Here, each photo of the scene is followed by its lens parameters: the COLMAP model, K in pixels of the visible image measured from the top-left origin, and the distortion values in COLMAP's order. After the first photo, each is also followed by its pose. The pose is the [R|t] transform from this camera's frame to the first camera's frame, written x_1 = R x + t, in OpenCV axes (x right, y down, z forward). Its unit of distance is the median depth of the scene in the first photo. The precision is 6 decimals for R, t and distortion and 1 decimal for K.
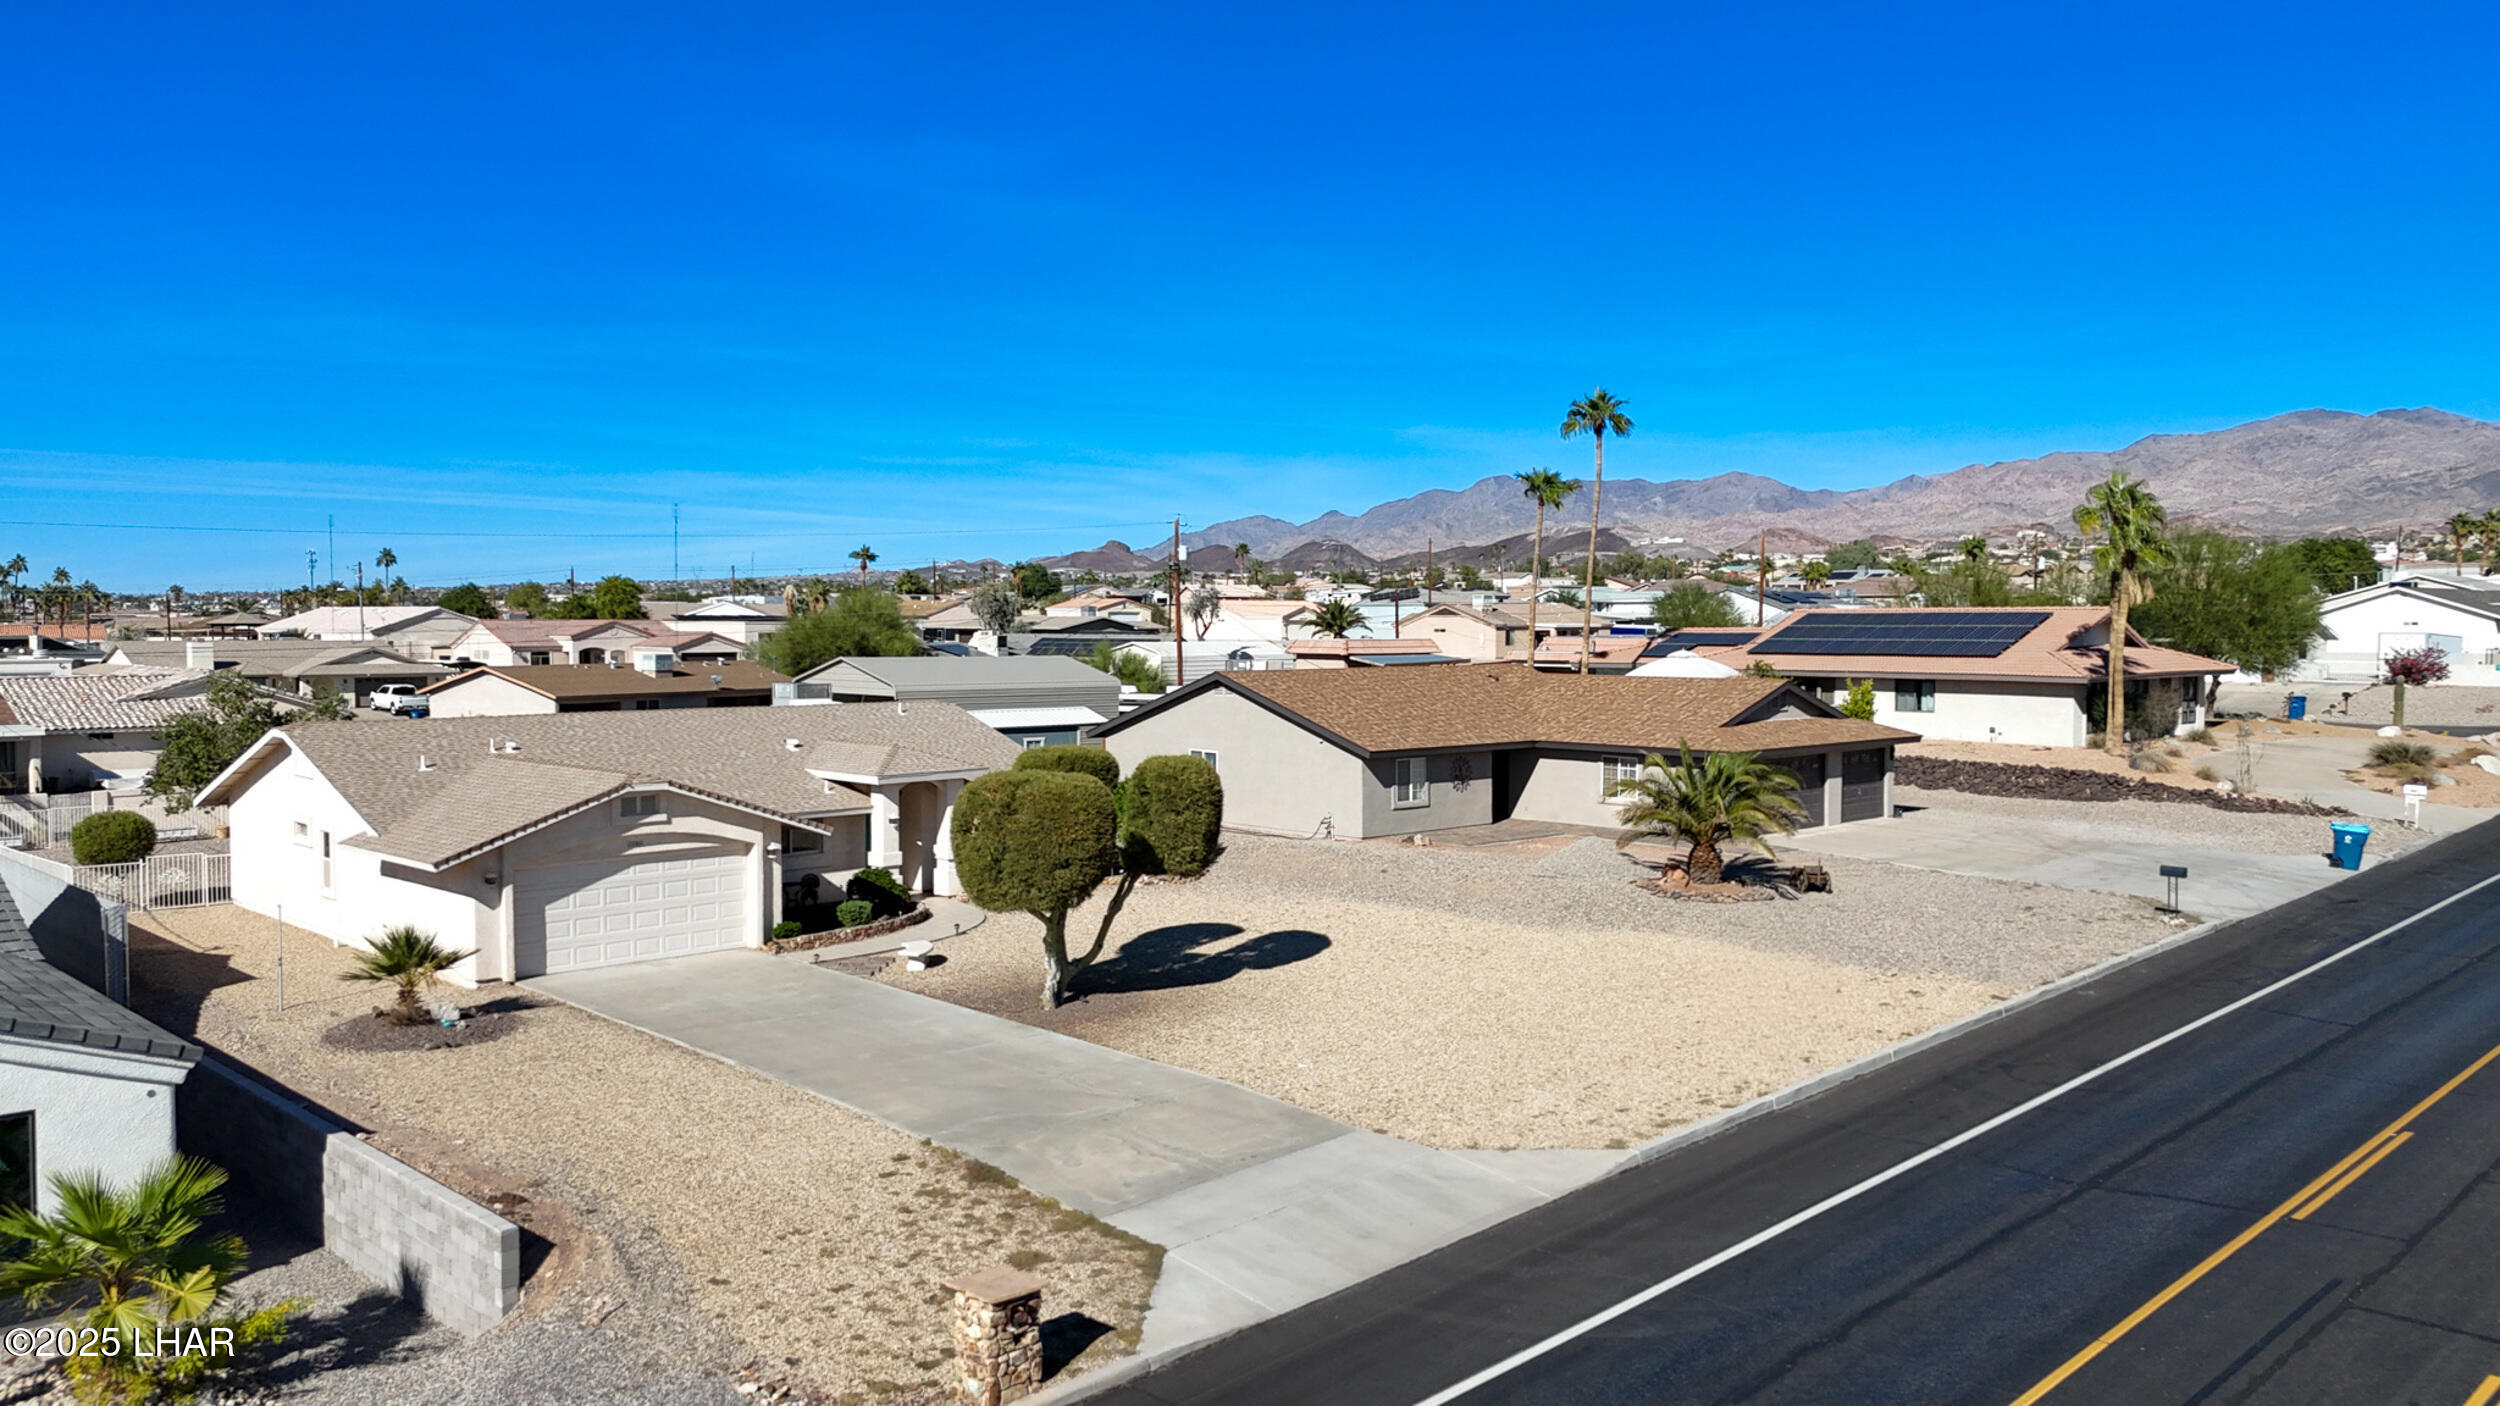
lens RADIAL K [[1813.0, 0, 1249.6], [0, 1813.0, 703.4], [0, 0, 1]] dist [0.063601, -0.032301]
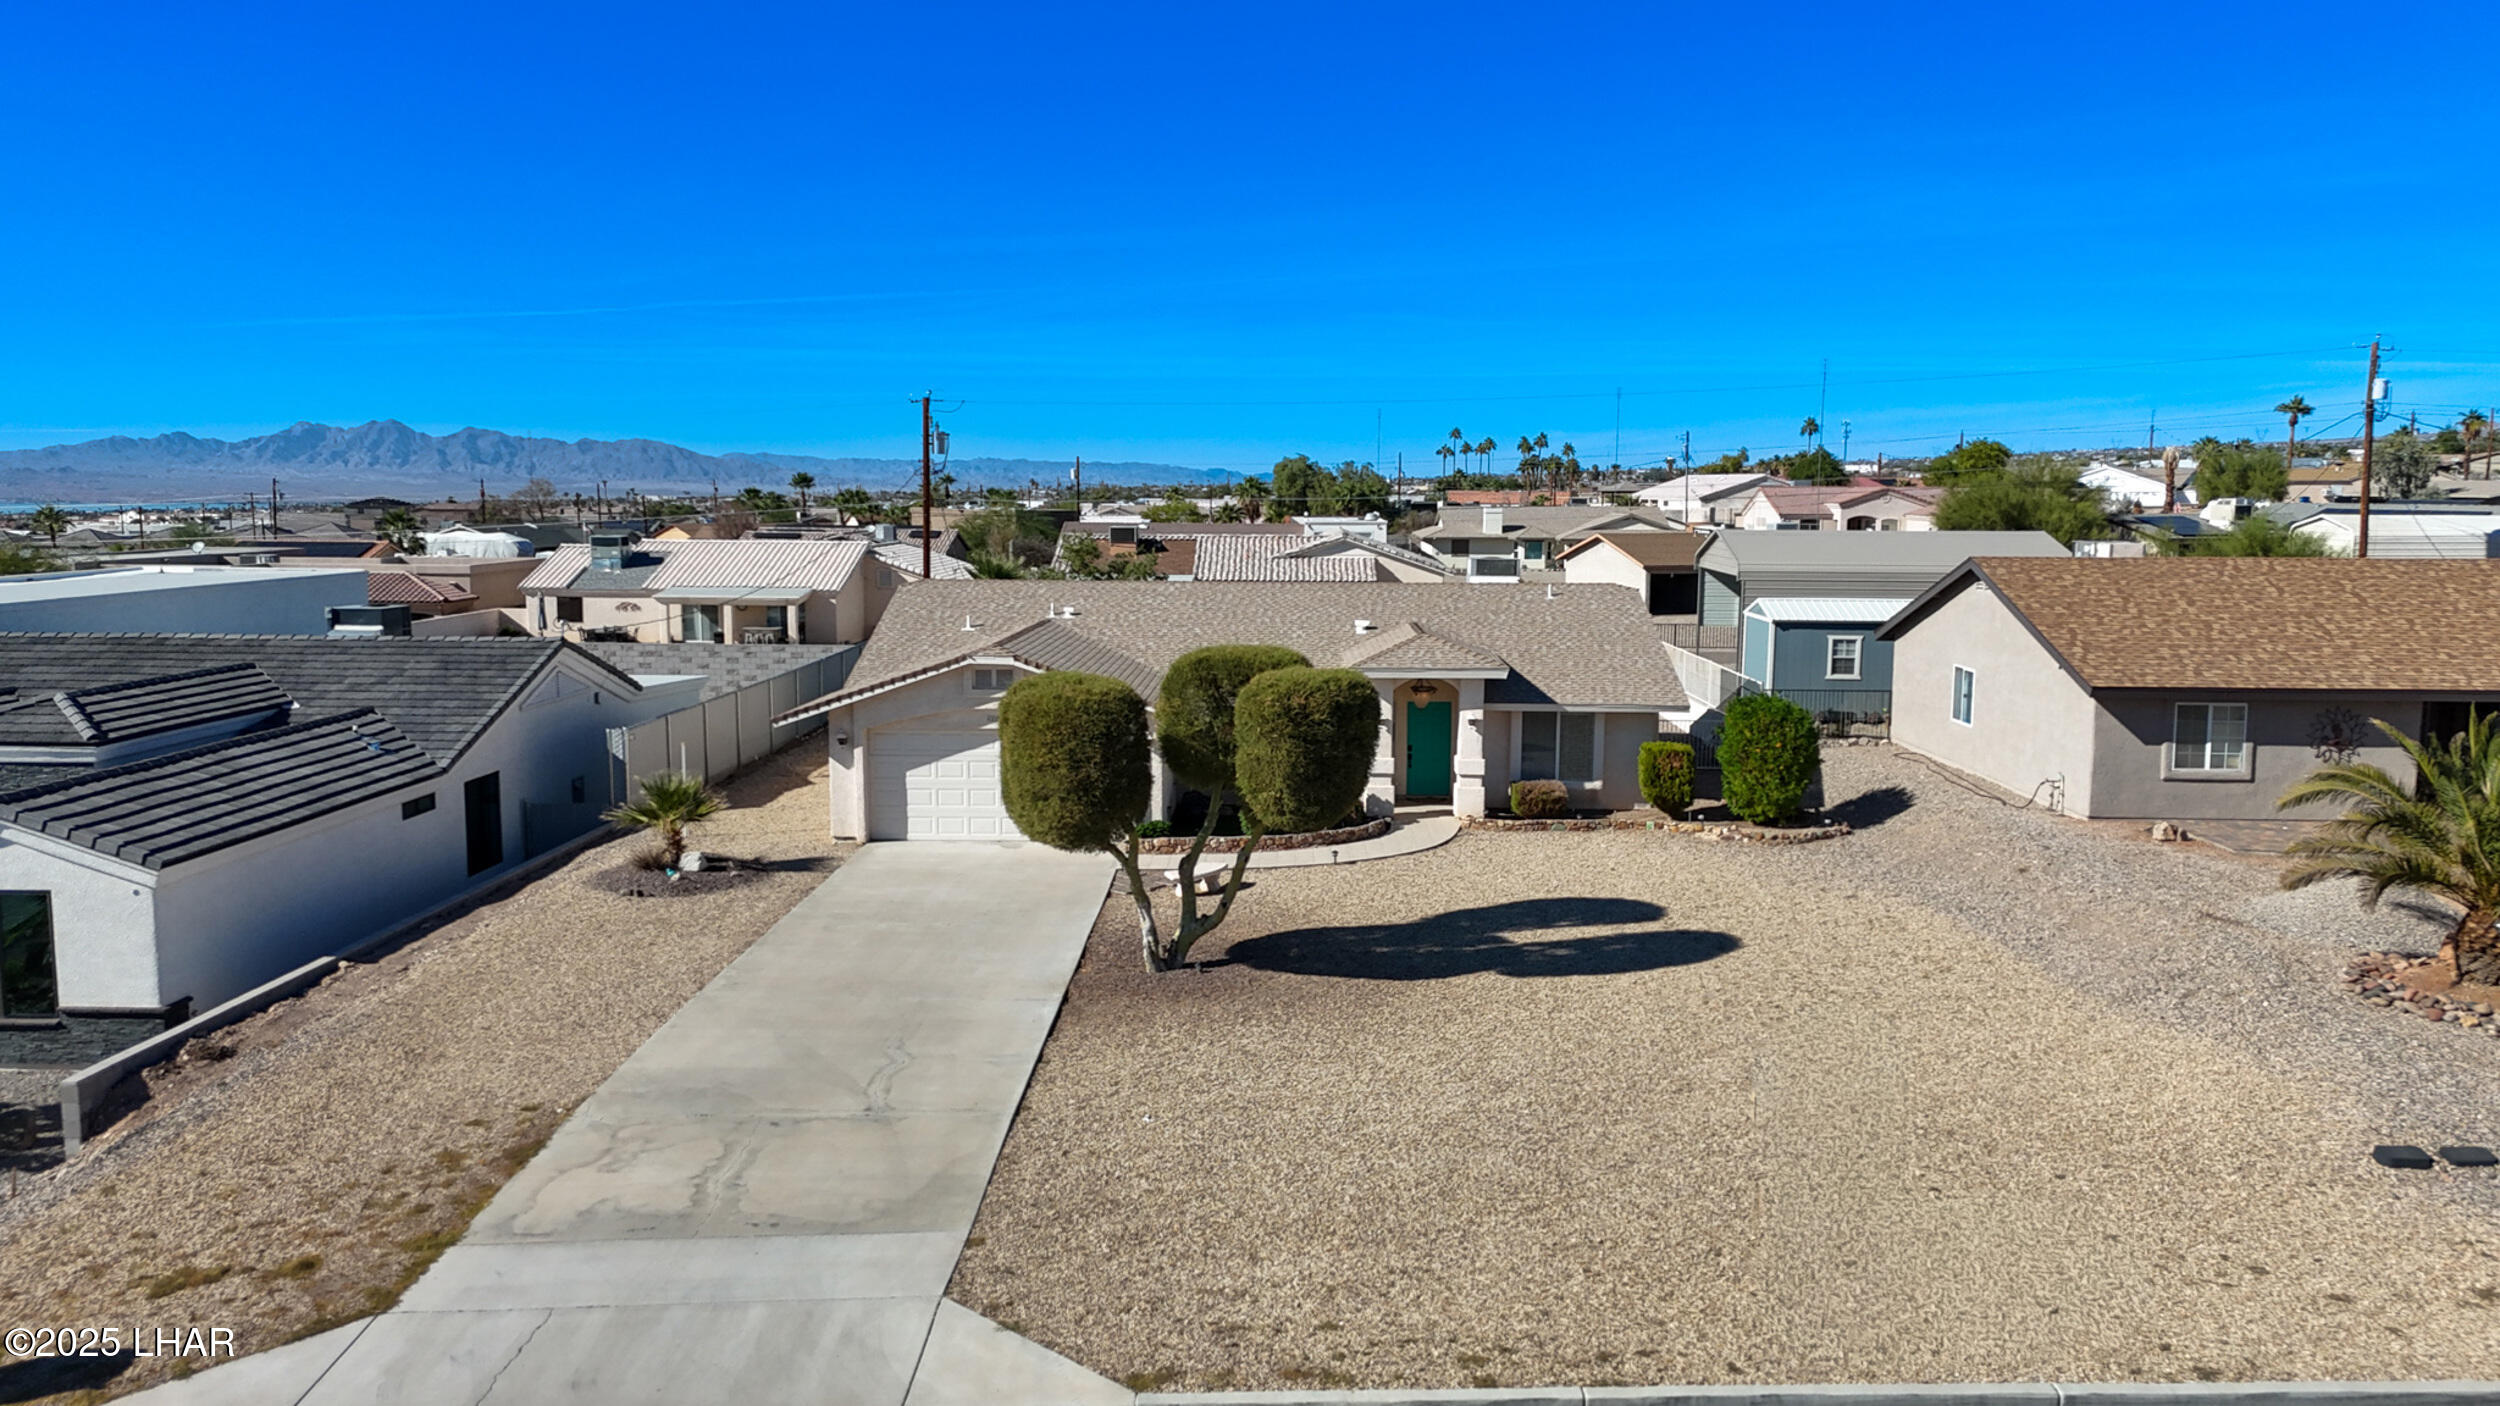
lens RADIAL K [[1813.0, 0, 1264.9], [0, 1813.0, 692.3], [0, 0, 1]] dist [0.063601, -0.032301]
pose [[0.706467, 0.083095, -0.702851, 0.452509], [-0.036396, 0.996035, 0.081174, -0.020365], [0.706810, -0.031766, 0.706690, 0.447131]]
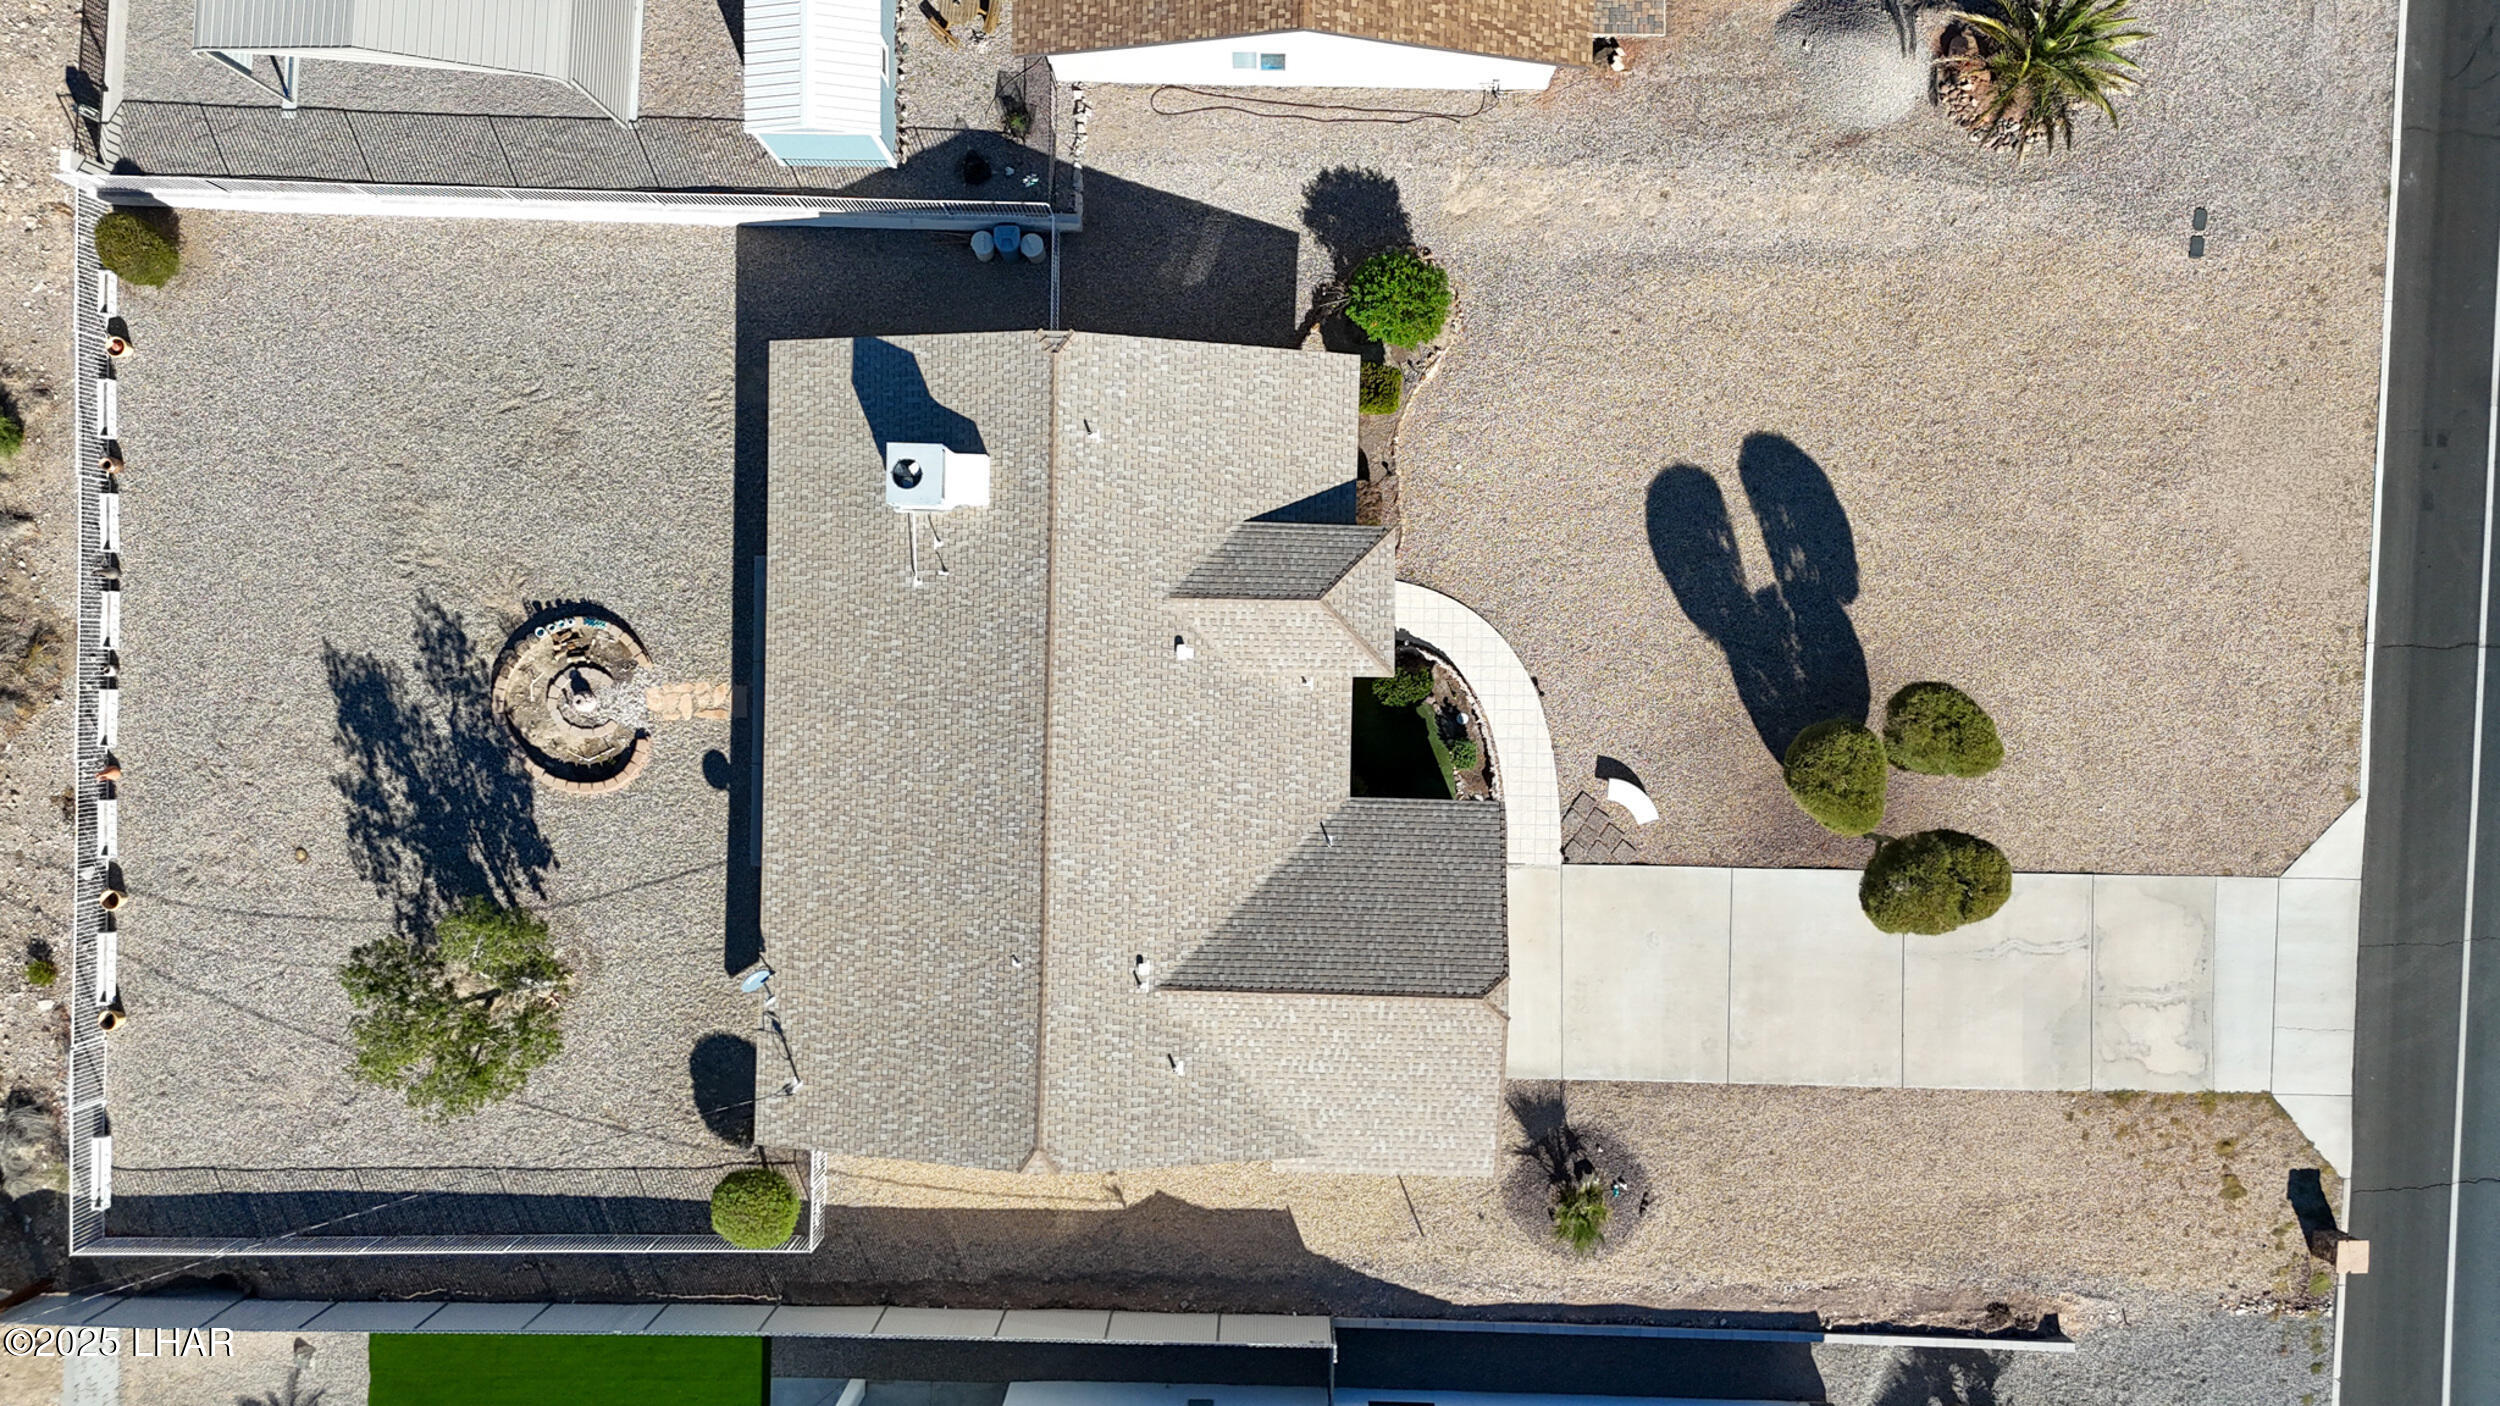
lens RADIAL K [[1813.0, 0, 1250.0], [0, 1813.0, 701.7], [0, 0, 1]] dist [0.063601, -0.032301]
pose [[0.711526, -0.702591, -0.009791, -0.315115], [0.040374, 0.026968, 0.998821, -1.071935], [-0.701499, -0.711082, 0.047555, 1.218364]]
